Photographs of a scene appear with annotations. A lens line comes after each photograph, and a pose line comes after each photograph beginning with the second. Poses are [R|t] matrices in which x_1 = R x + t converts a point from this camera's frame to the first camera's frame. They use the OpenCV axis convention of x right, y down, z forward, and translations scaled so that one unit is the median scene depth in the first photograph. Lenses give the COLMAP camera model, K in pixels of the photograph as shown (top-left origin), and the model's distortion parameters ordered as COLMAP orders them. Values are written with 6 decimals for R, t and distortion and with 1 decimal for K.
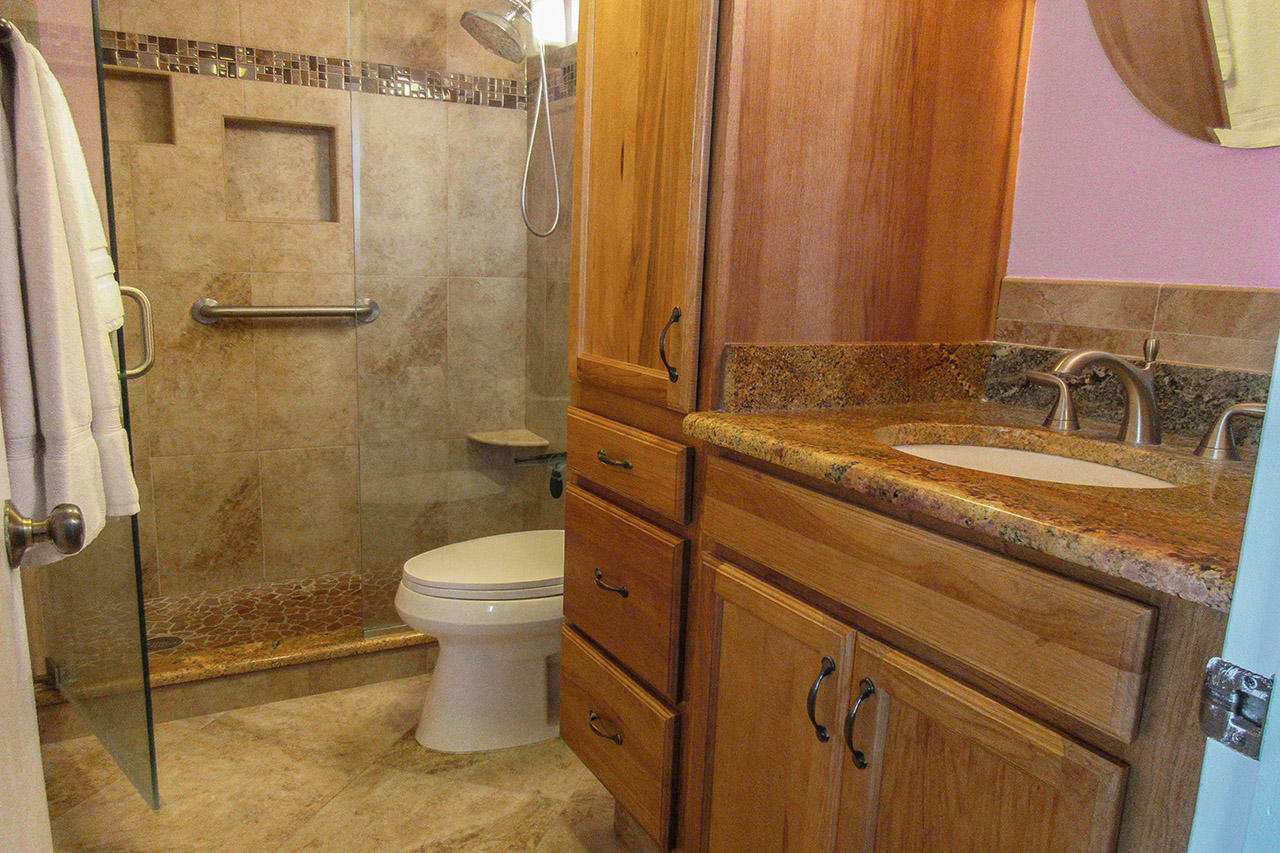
lens RADIAL K [[962.9, 0, 634.8], [0, 962.9, 465.4], [0, 0, 1]] dist [0.005119, 0.010391]
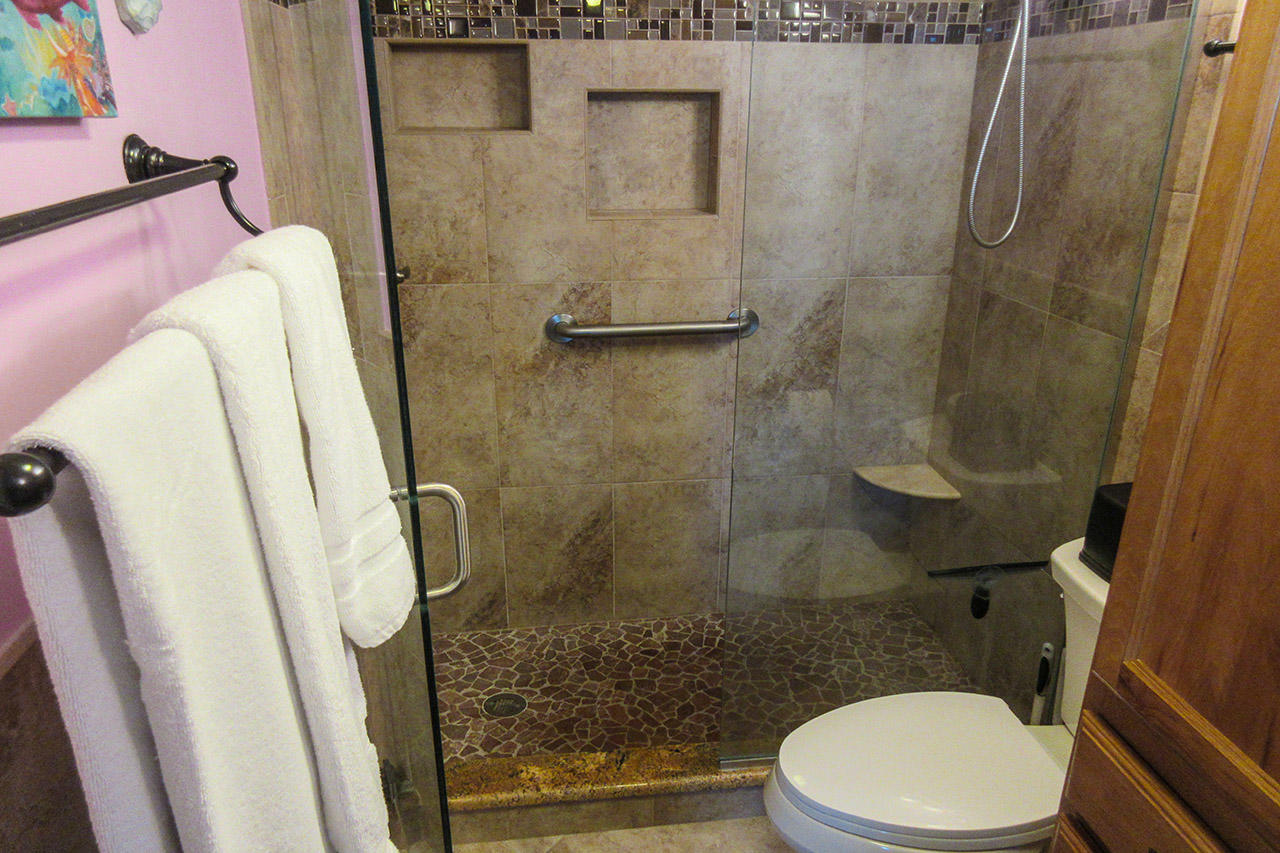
lens RADIAL K [[936.3, 0, 642.6], [0, 936.3, 476.2], [0, 0, 1]] dist [-0.001505, 0.003629]
pose [[0.937871, 0.101148, -0.331914, -0.087504], [-0.043739, 0.983401, 0.176094, -0.173929], [0.344216, -0.150636, 0.926728, 0.233321]]
